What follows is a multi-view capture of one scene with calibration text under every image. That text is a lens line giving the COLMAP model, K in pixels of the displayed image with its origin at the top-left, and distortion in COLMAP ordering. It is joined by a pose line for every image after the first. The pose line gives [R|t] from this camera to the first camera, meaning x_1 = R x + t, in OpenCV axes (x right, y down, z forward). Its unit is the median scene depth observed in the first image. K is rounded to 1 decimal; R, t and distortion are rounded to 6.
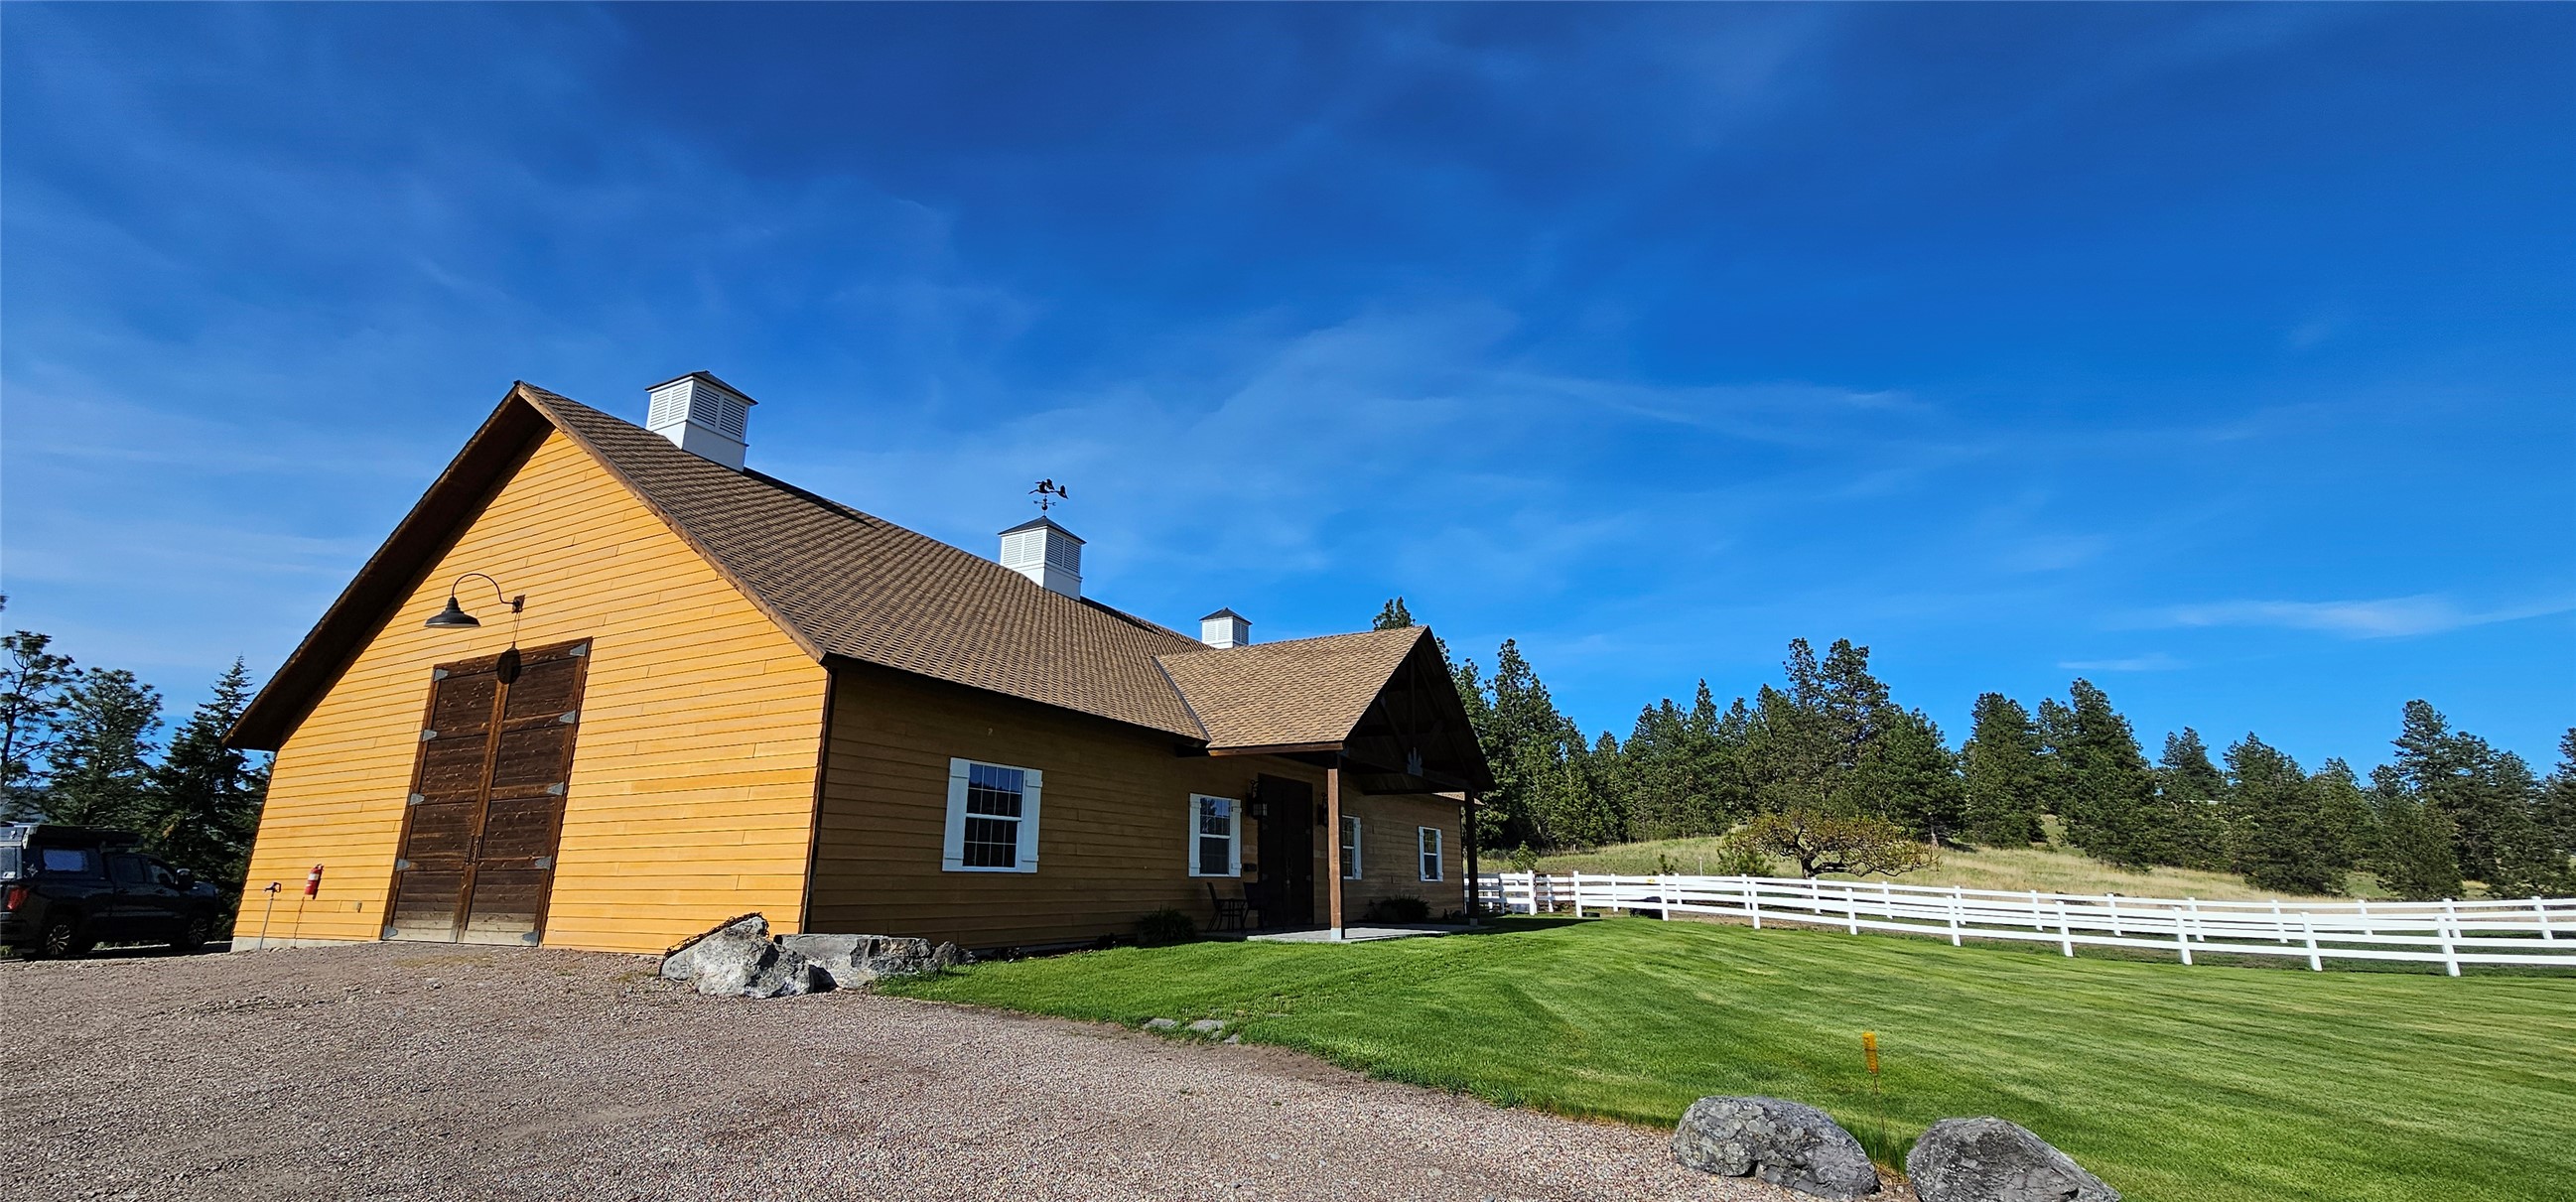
lens RADIAL K [[1061.6, 0, 1288.0], [0, 1061.6, 601.0], [0, 0, 1]] dist [0.000509, -0.003988]
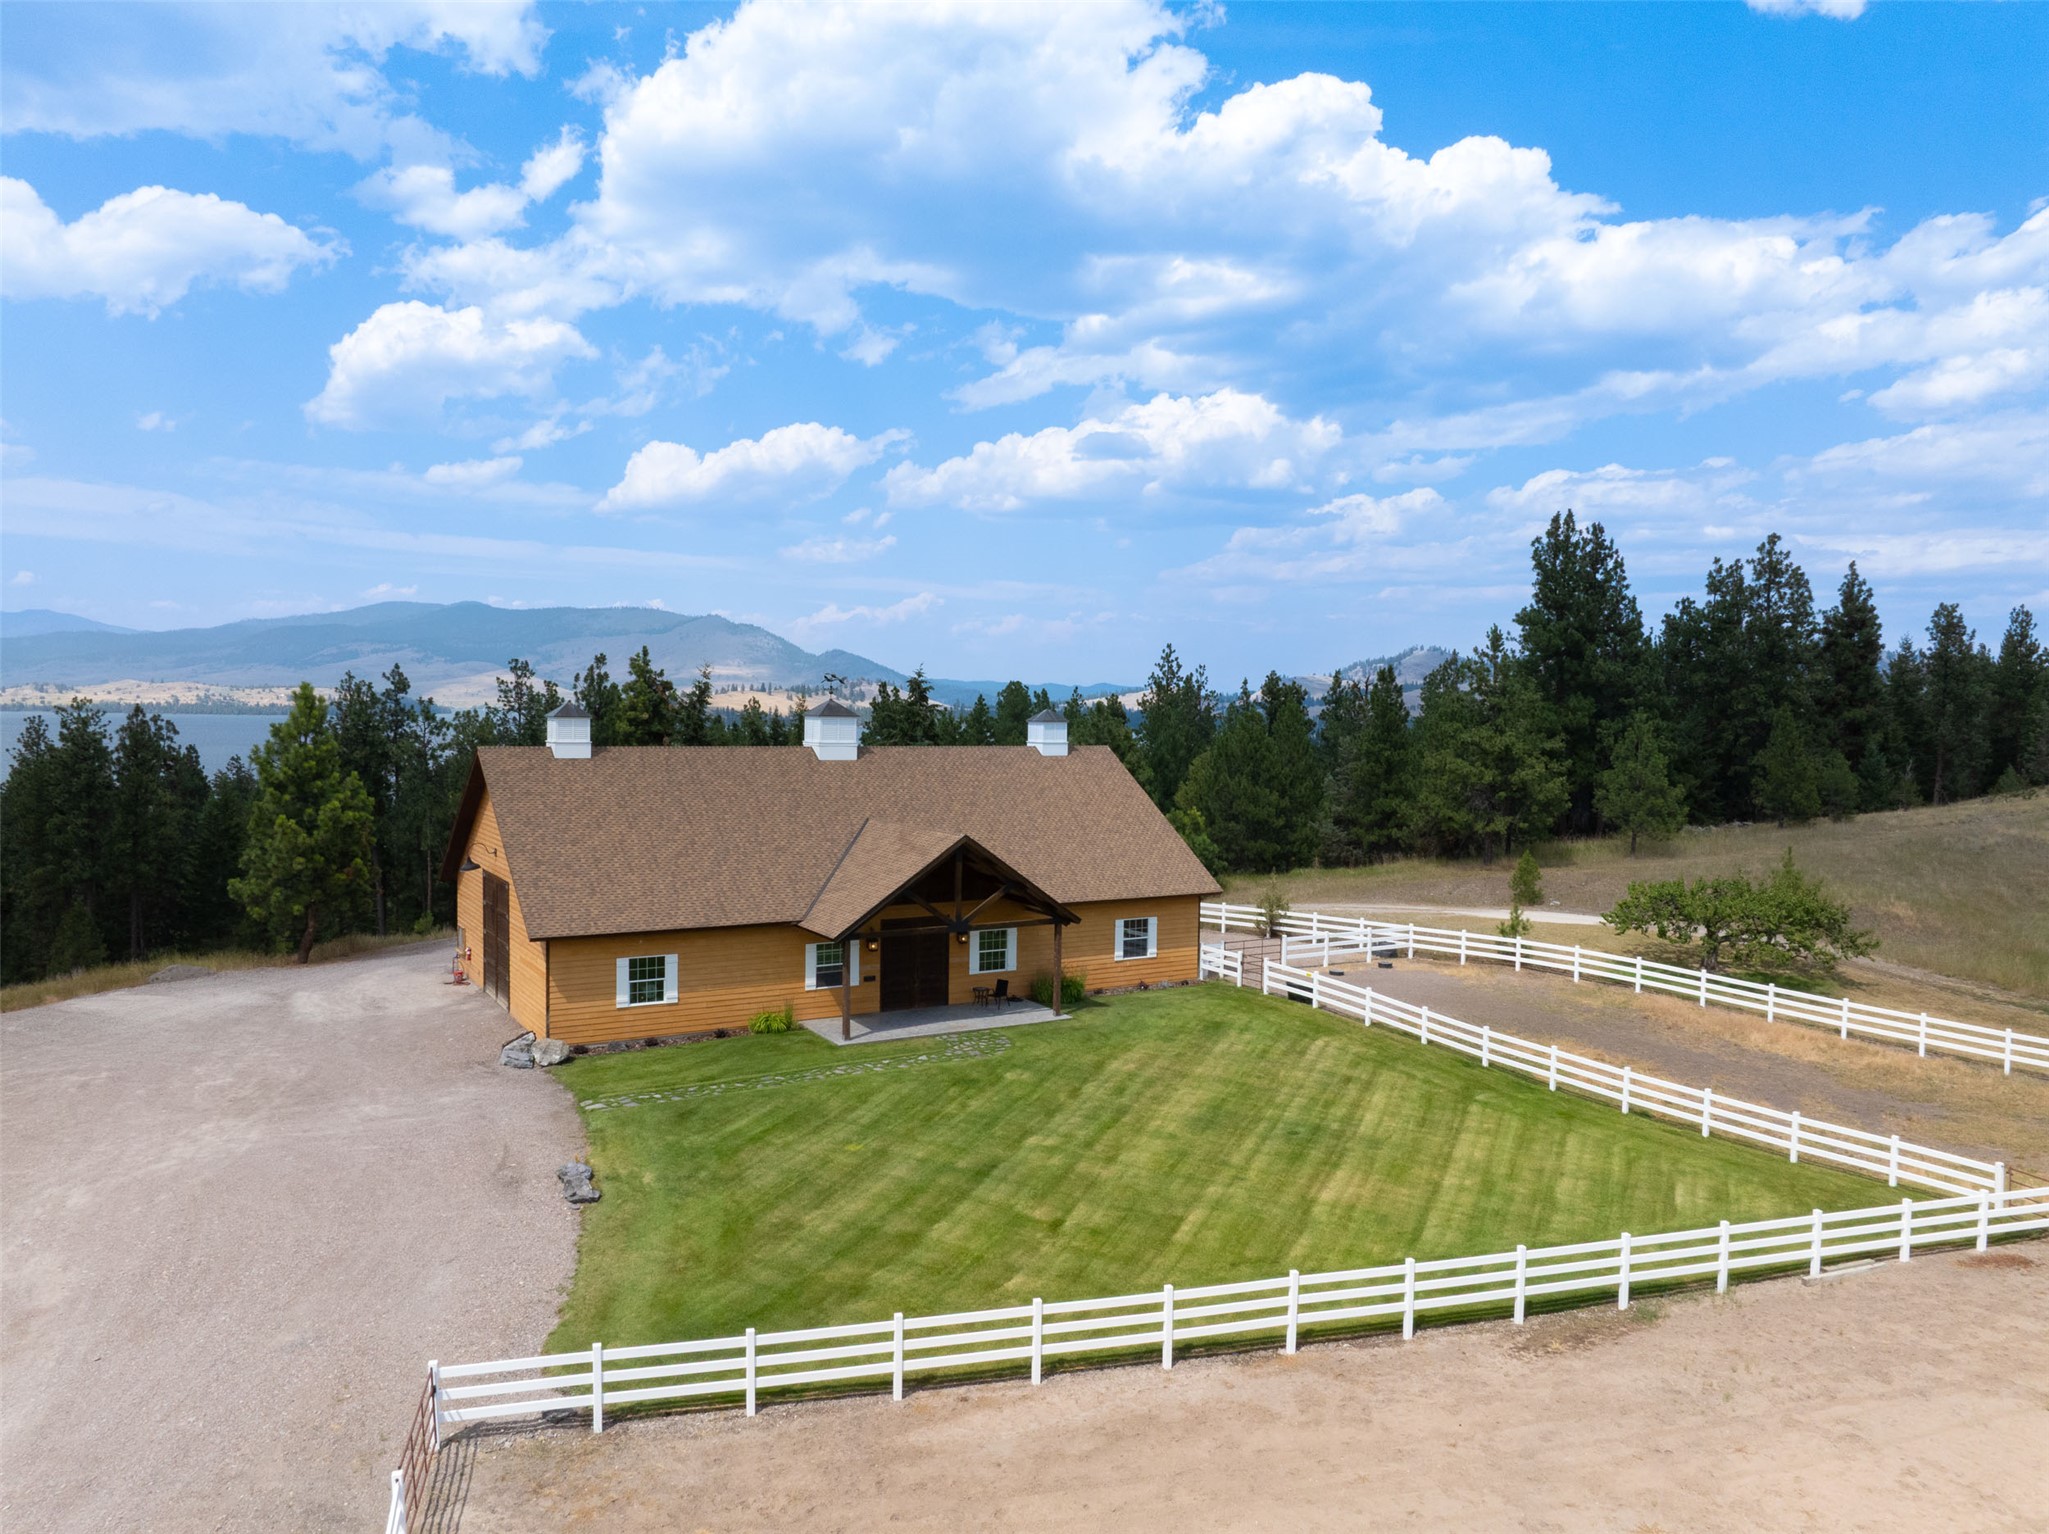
lens RADIAL K [[1435.2, 0, 1024.5], [0, 1435.2, 767.0], [0, 0, 1]] dist [-0.043914, 0.006280]
pose [[0.849269, 0.033845, -0.526875, 1.455486], [0.125487, 0.956405, 0.263709, -0.677755], [0.512831, -0.290076, 0.807998, -0.632870]]
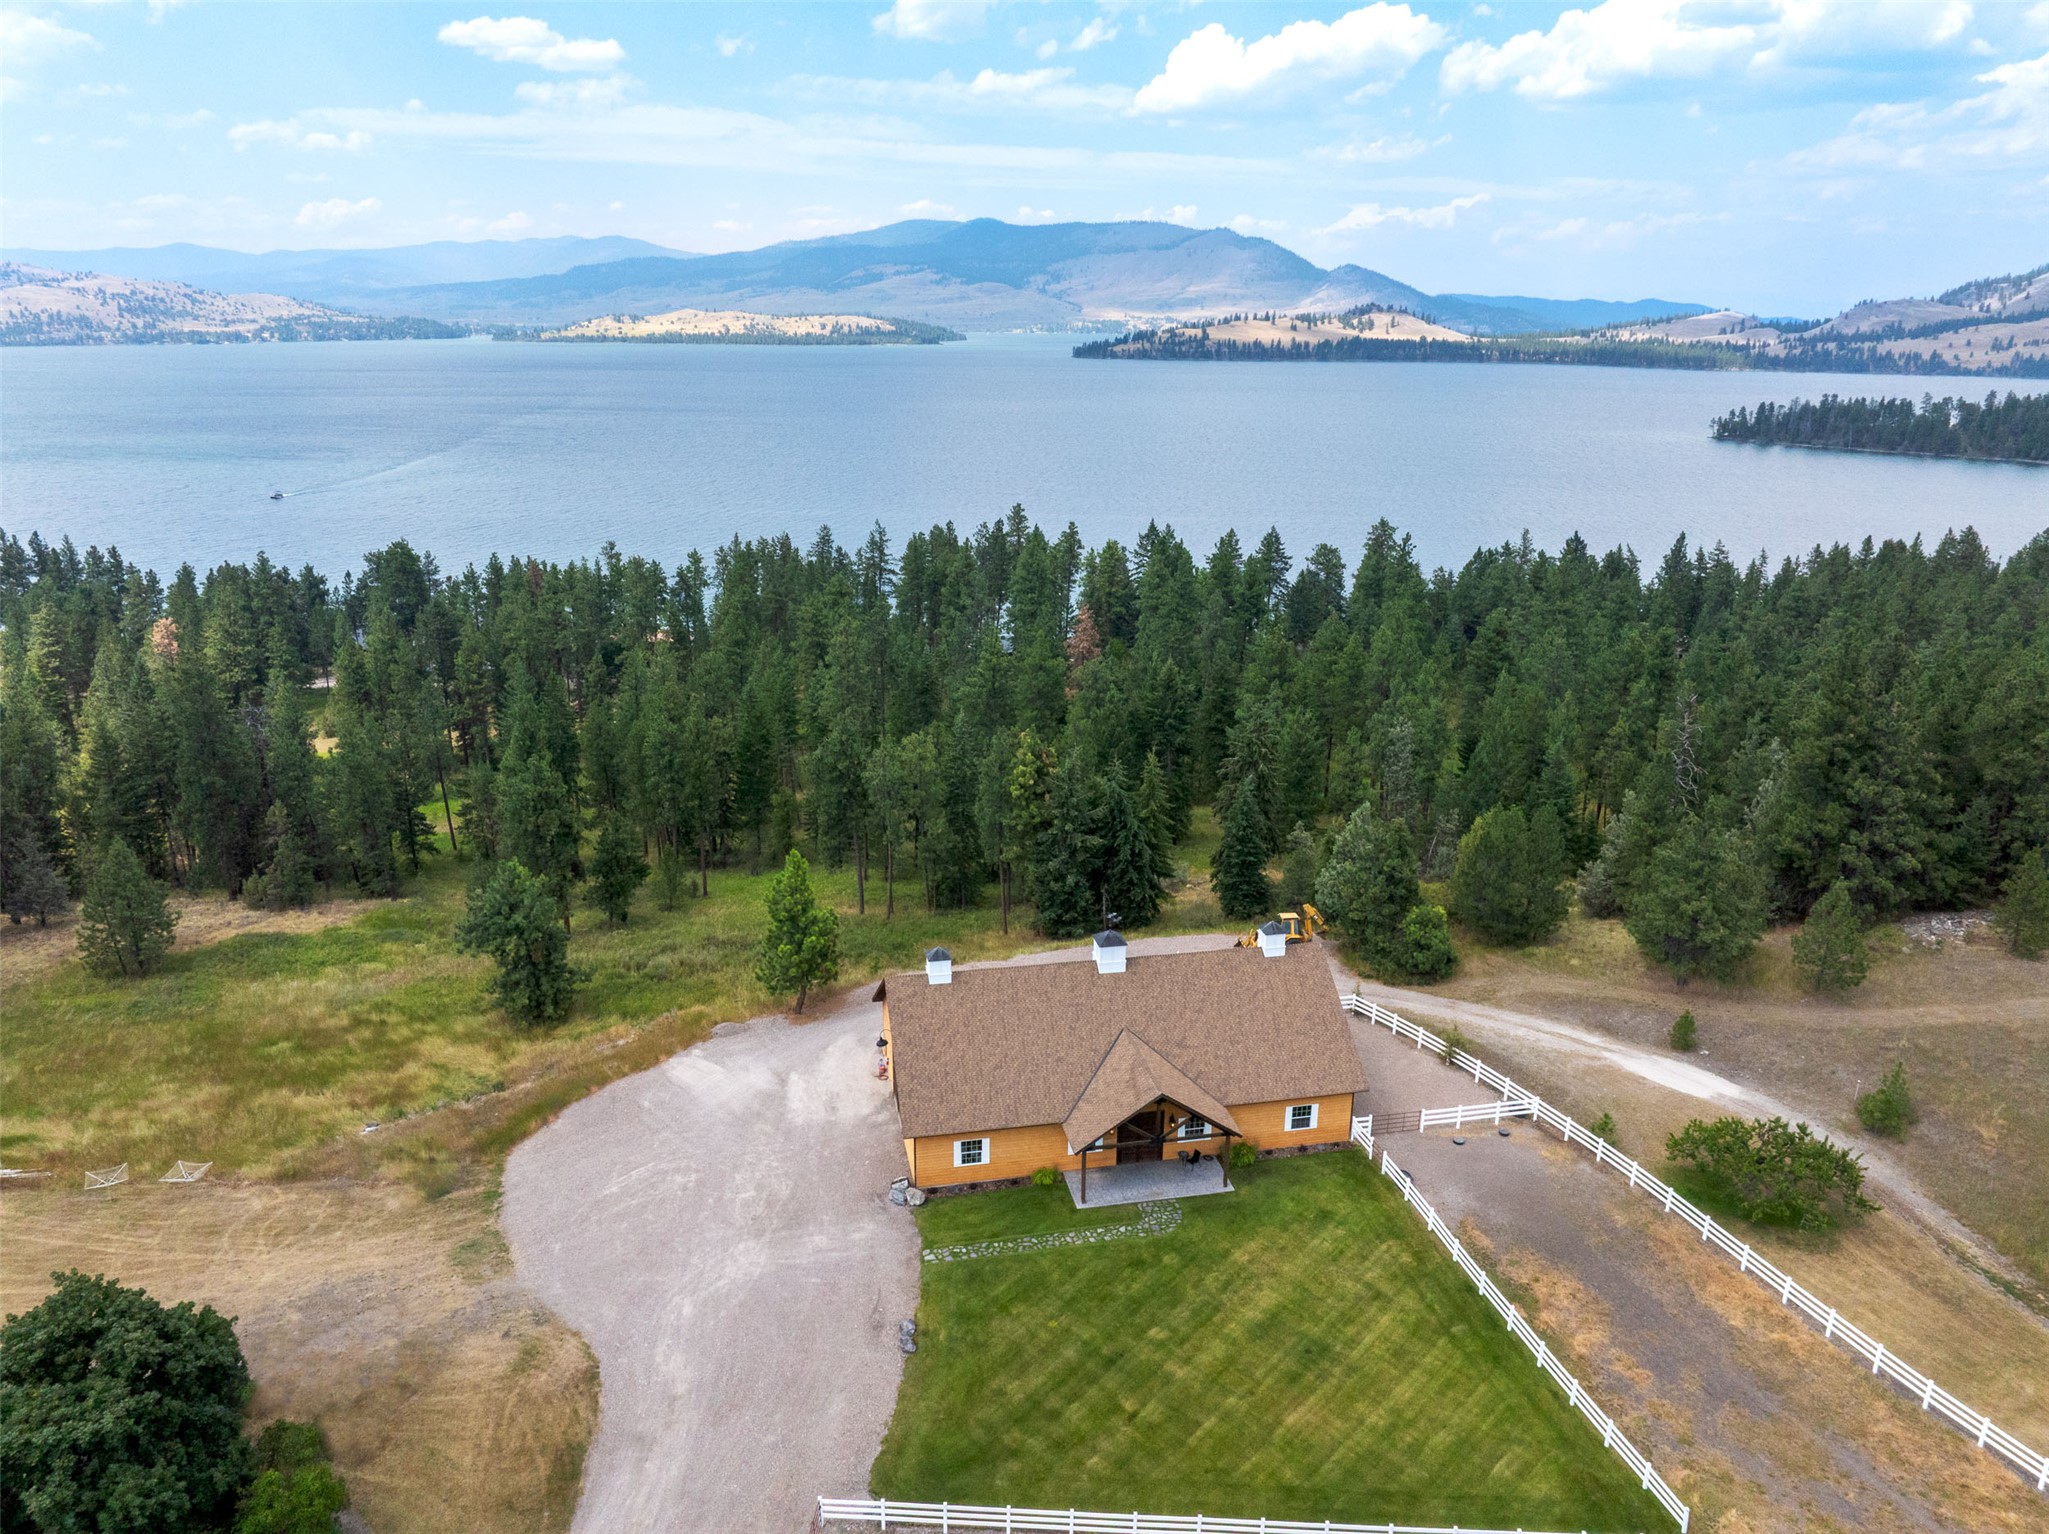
lens RADIAL K [[1435.2, 0, 1024.5], [0, 1435.2, 767.0], [0, 0, 1]] dist [-0.043914, 0.006280]
pose [[0.621506, 0.239354, -0.745949, 2.487001], [0.199624, 0.872365, 0.446238, -2.425942], [0.757549, -0.426249, 0.494399, -0.572538]]
